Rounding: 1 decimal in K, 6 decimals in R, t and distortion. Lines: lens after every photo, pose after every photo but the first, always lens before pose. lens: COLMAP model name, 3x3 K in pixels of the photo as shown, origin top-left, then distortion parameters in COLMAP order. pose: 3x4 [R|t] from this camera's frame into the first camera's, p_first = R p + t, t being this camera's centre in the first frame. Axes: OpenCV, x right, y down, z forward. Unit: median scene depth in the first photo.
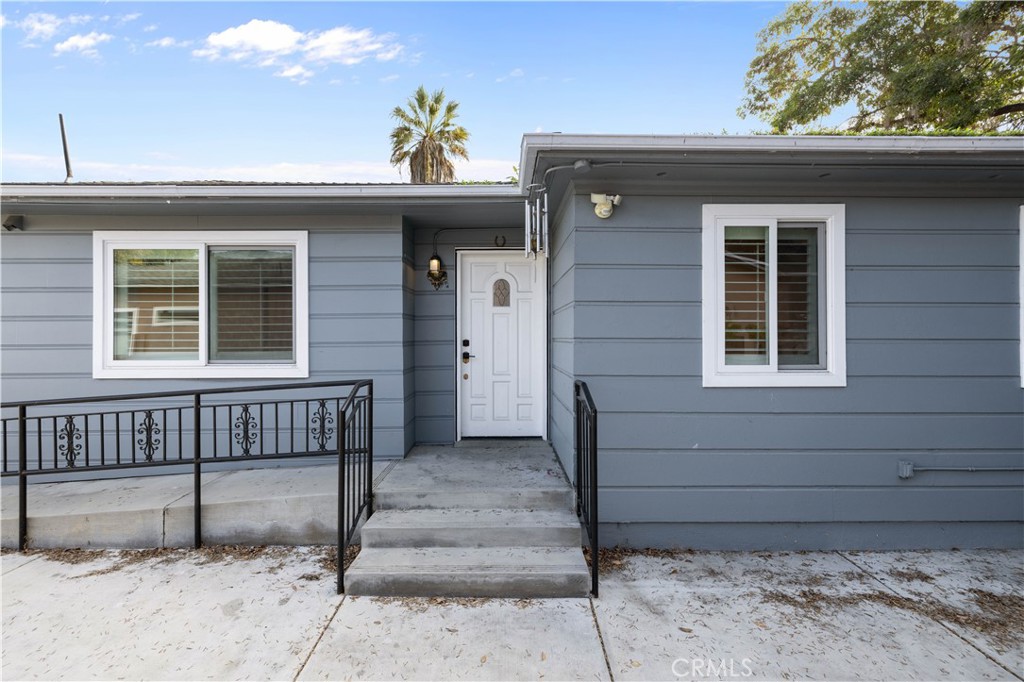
lens RADIAL K [[435.5, 0, 512.8], [0, 435.5, 336.9], [0, 0, 1]] dist [0.002334, -0.000147]
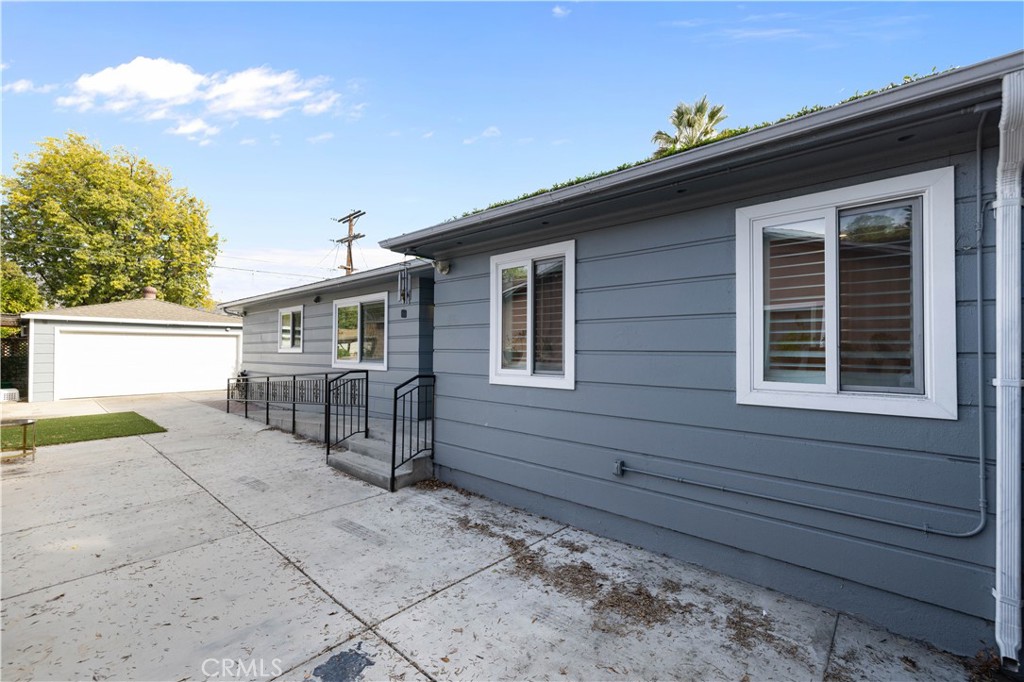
lens RADIAL K [[435.5, 0, 514.6], [0, 435.5, 340.8], [0, 0, 1]] dist [0.002334, -0.000147]
pose [[0.740623, -0.011757, -0.671818, 1.521388], [-0.003585, 0.999764, -0.021449, 0.004880], [0.671911, 0.018294, 0.740406, -0.008862]]
